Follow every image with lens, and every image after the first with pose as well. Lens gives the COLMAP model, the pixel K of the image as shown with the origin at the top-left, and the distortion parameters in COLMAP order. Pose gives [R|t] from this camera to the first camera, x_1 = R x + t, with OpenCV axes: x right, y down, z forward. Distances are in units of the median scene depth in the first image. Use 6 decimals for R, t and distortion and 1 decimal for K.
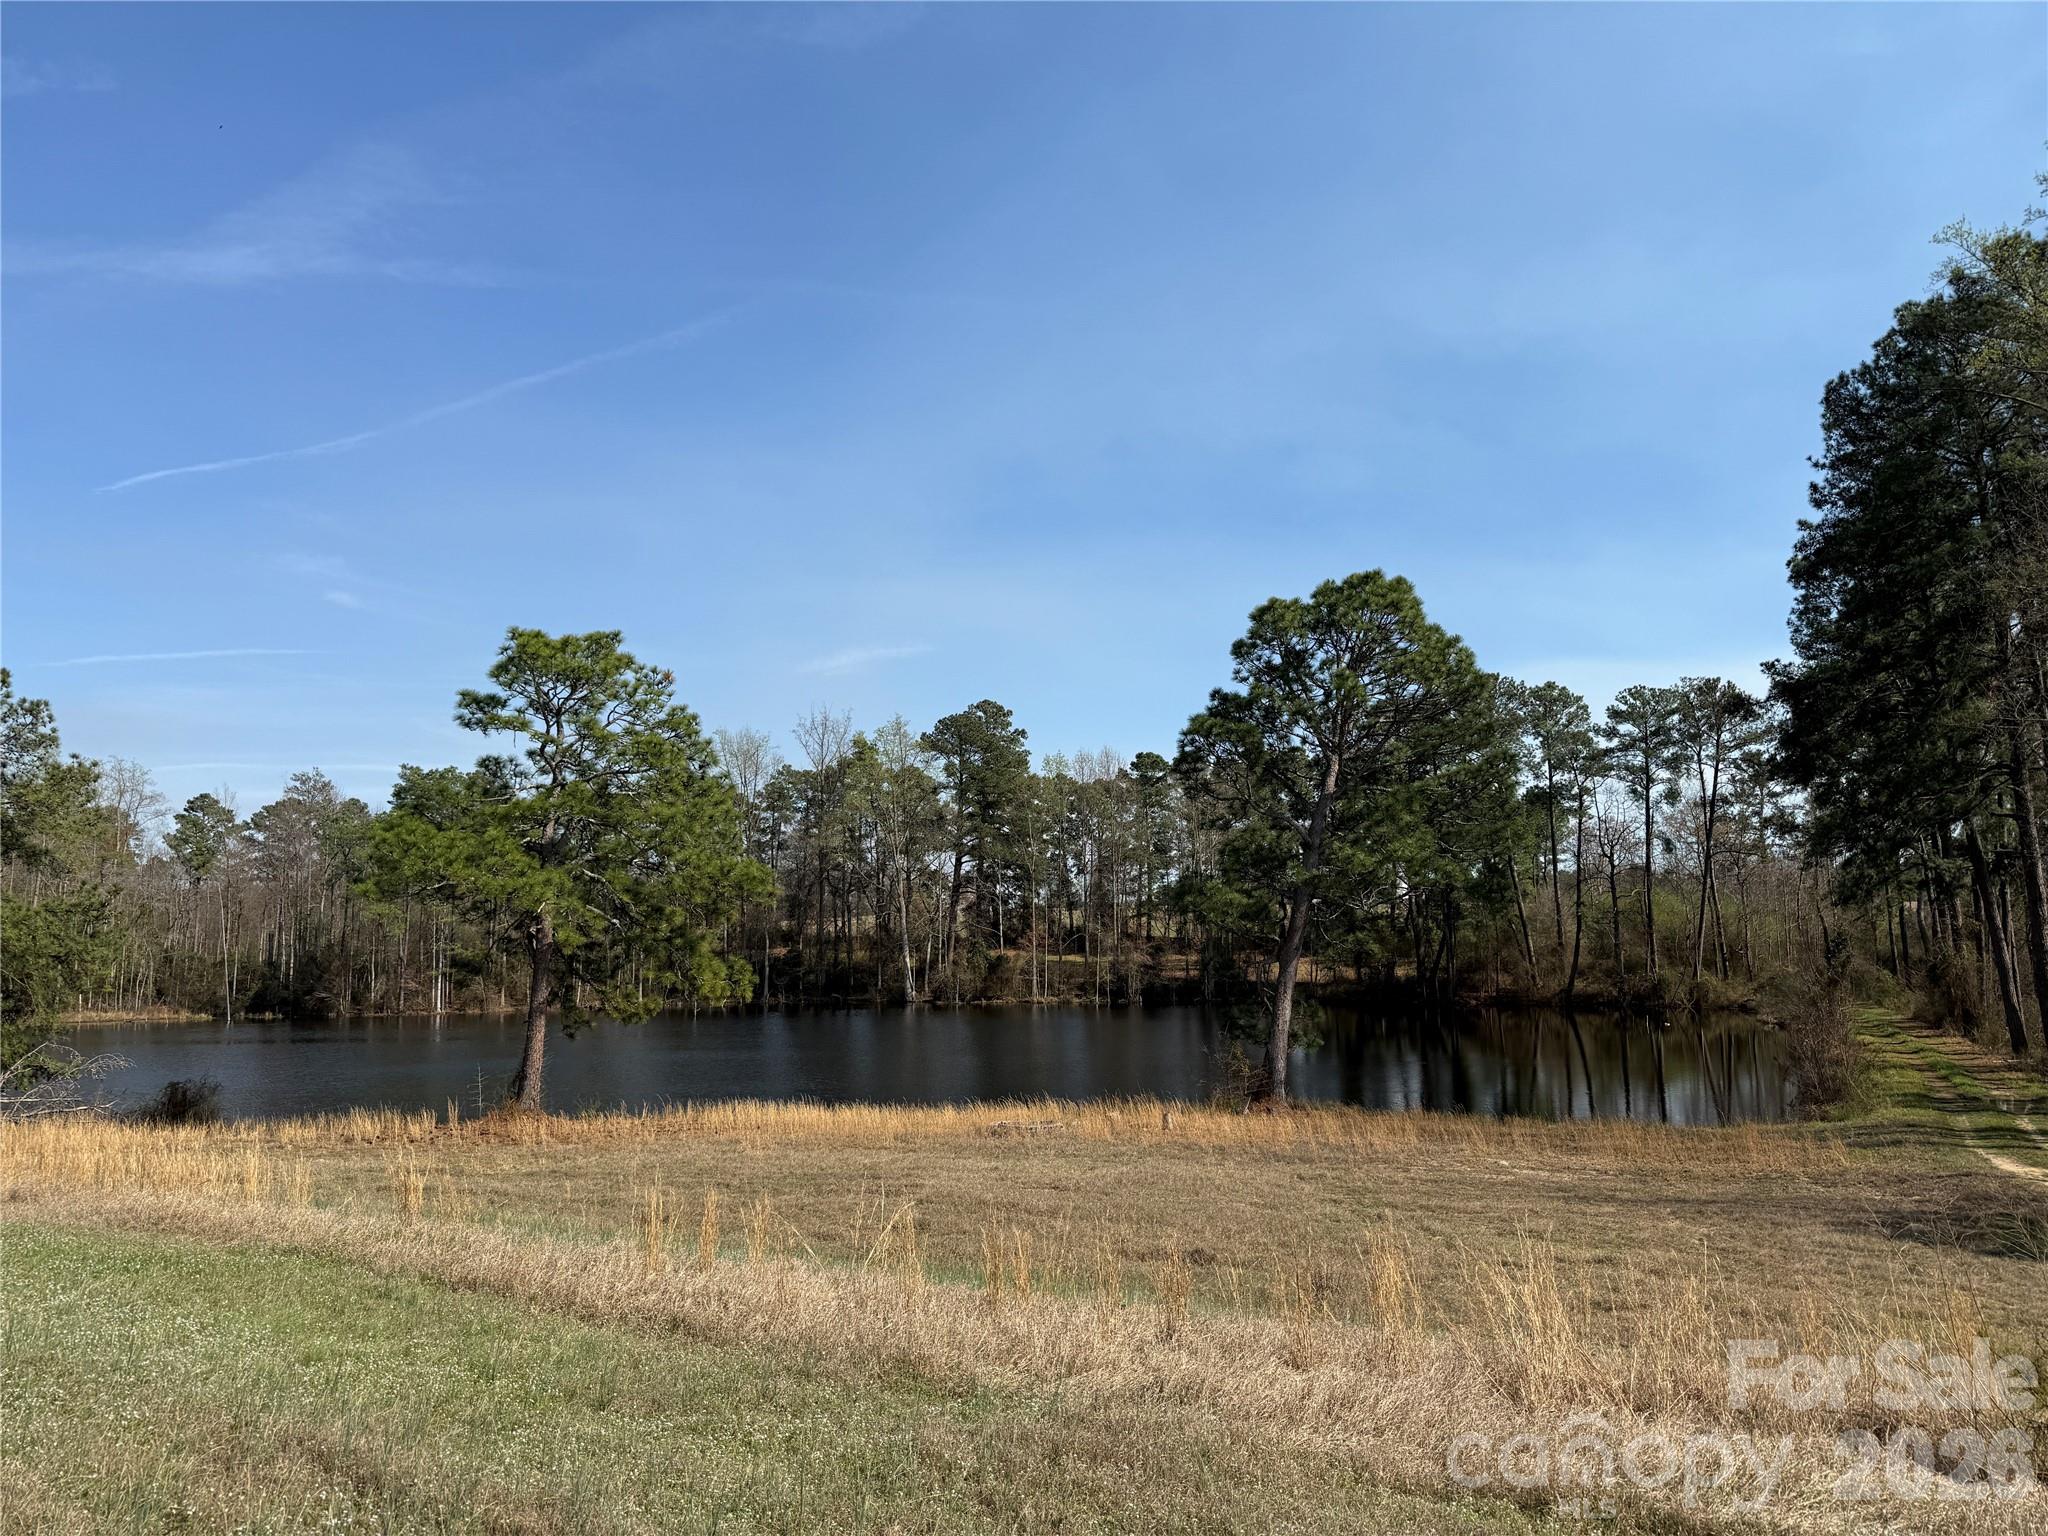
lens RADIAL K [[1426.1, 0, 1025.6], [0, 1426.1, 747.3], [0, 0, 1]] dist [0.078480, -0.109874]
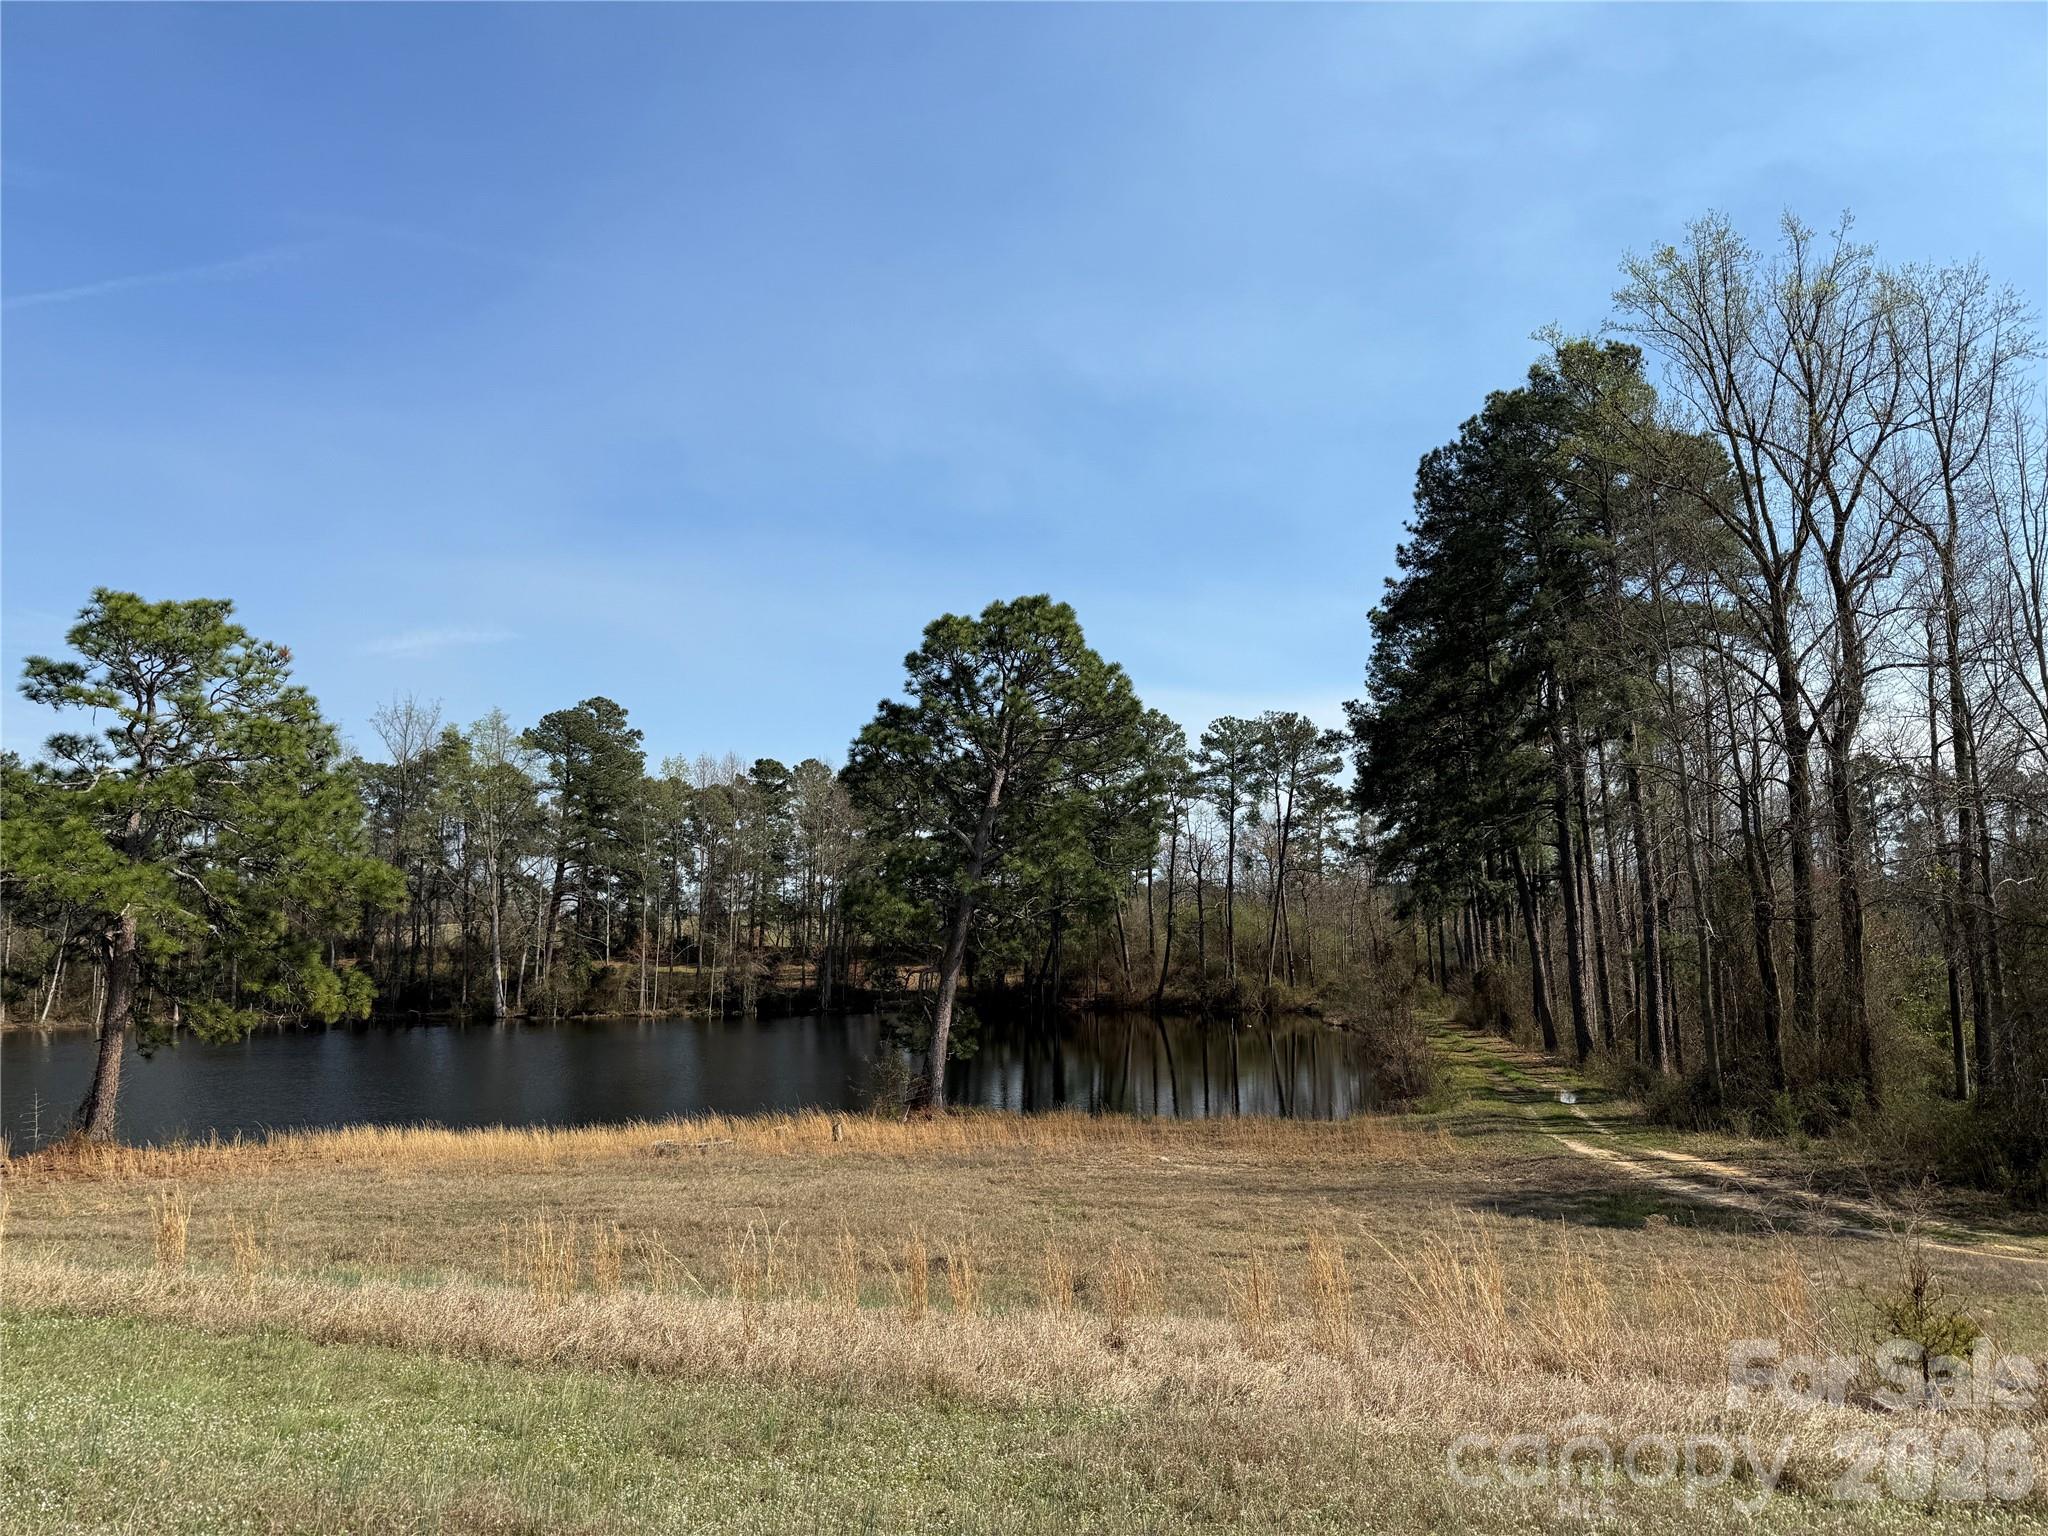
lens RADIAL K [[1426.1, 0, 1022.7], [0, 1426.1, 752.9], [0, 0, 1]] dist [0.078480, -0.109874]
pose [[0.961195, 0.041474, 0.272734, -0.037500], [-0.040823, 0.999134, -0.008065, 0.000506], [-0.272832, -0.003381, 0.962056, 0.005740]]
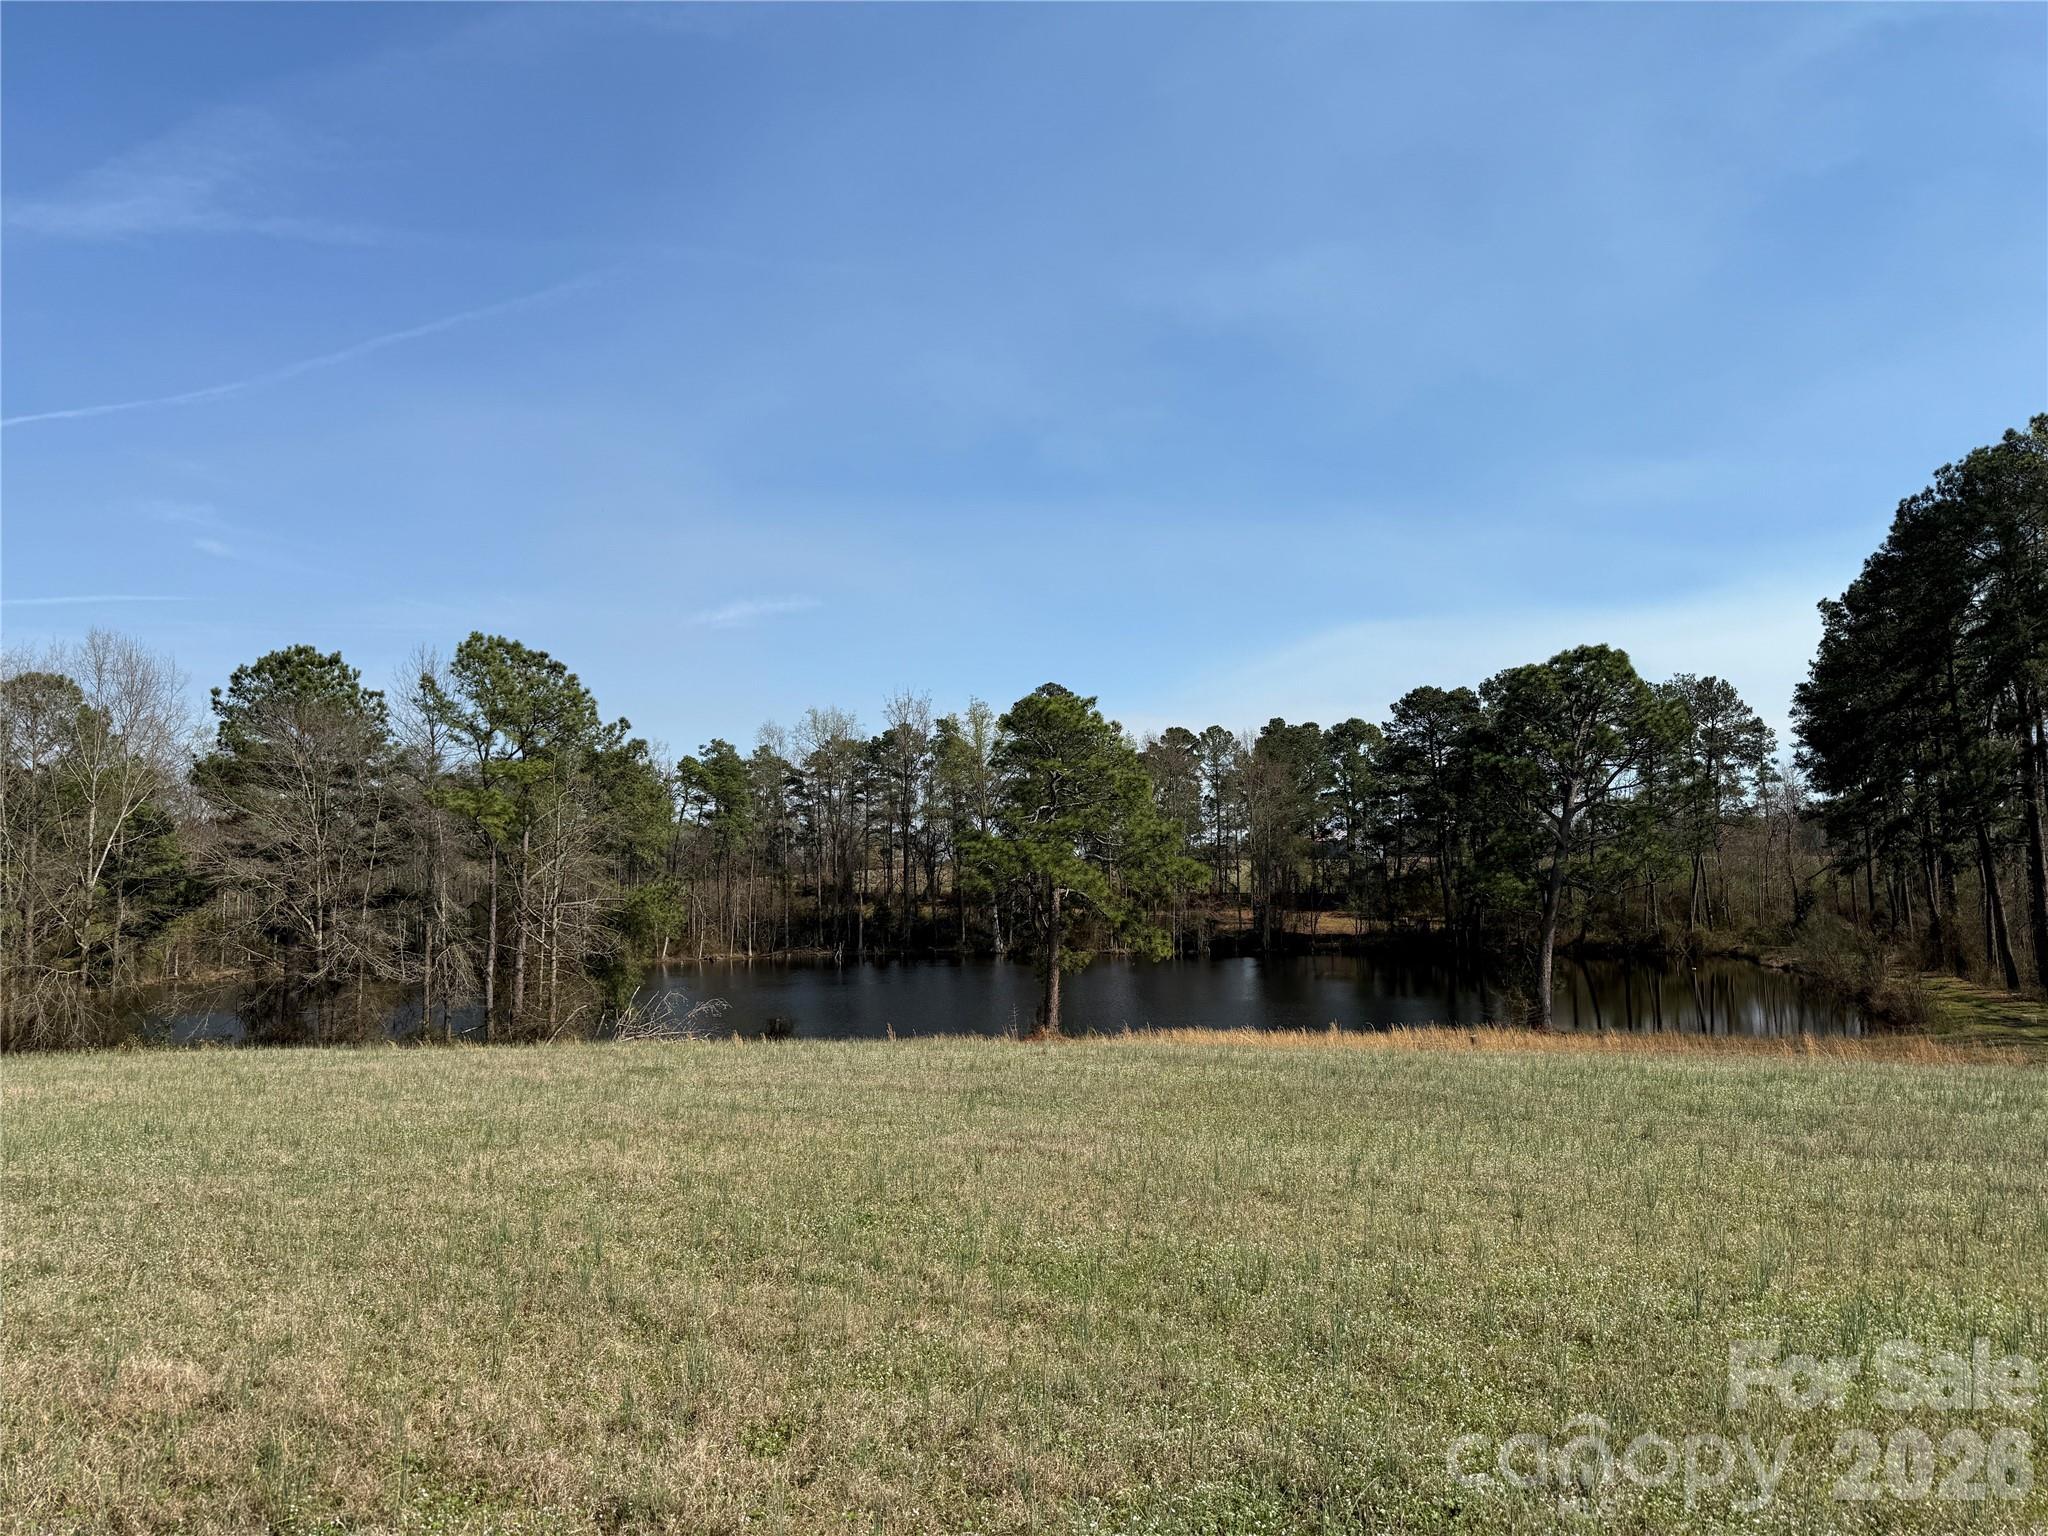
lens RADIAL K [[1426.1, 0, 1018.5], [0, 1426.1, 773.7], [0, 0, 1]] dist [0.078480, -0.109874]
pose [[0.997905, 0.001979, 0.064671, -0.315510], [-0.005442, 0.998557, 0.053422, -0.055314], [-0.064472, -0.053662, 0.996476, -0.271276]]
